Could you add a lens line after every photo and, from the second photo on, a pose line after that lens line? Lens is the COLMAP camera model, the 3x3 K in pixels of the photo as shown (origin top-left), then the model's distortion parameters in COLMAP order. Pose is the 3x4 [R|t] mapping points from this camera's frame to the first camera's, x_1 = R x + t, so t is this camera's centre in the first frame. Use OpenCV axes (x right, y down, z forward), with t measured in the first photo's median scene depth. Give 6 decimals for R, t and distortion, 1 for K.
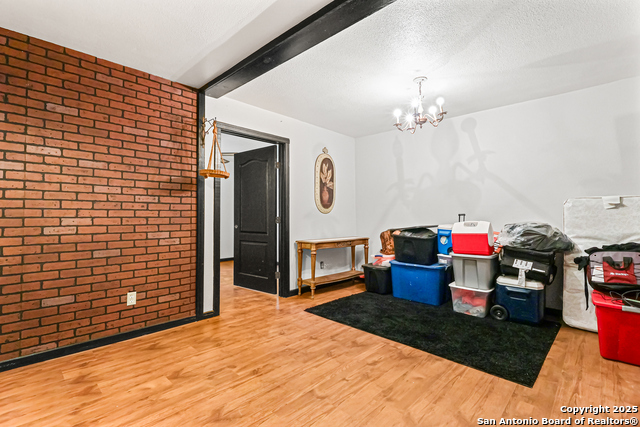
lens RADIAL K [[297.2, 0, 316.5], [0, 297.2, 210.8], [0, 0, 1]] dist [-0.003219, 0.000676]
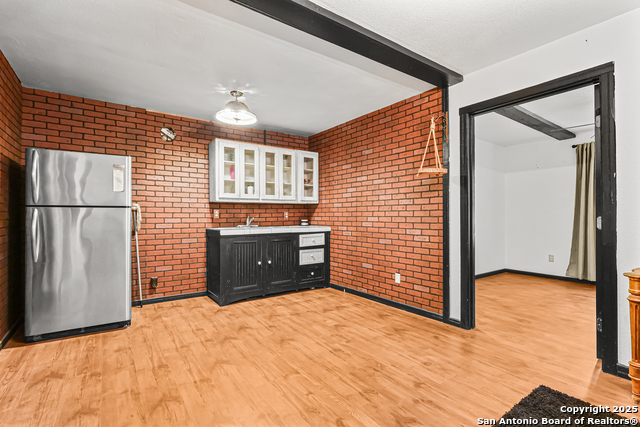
lens RADIAL K [[297.2, 0, 318.4], [0, 297.2, 218.0], [0, 0, 1]] dist [-0.003219, 0.000676]
pose [[-0.180044, 0.004691, -0.983647, 0.740365], [0.016080, 0.999869, 0.001825, 0.020083], [0.983527, -0.015488, -0.180095, 0.899217]]
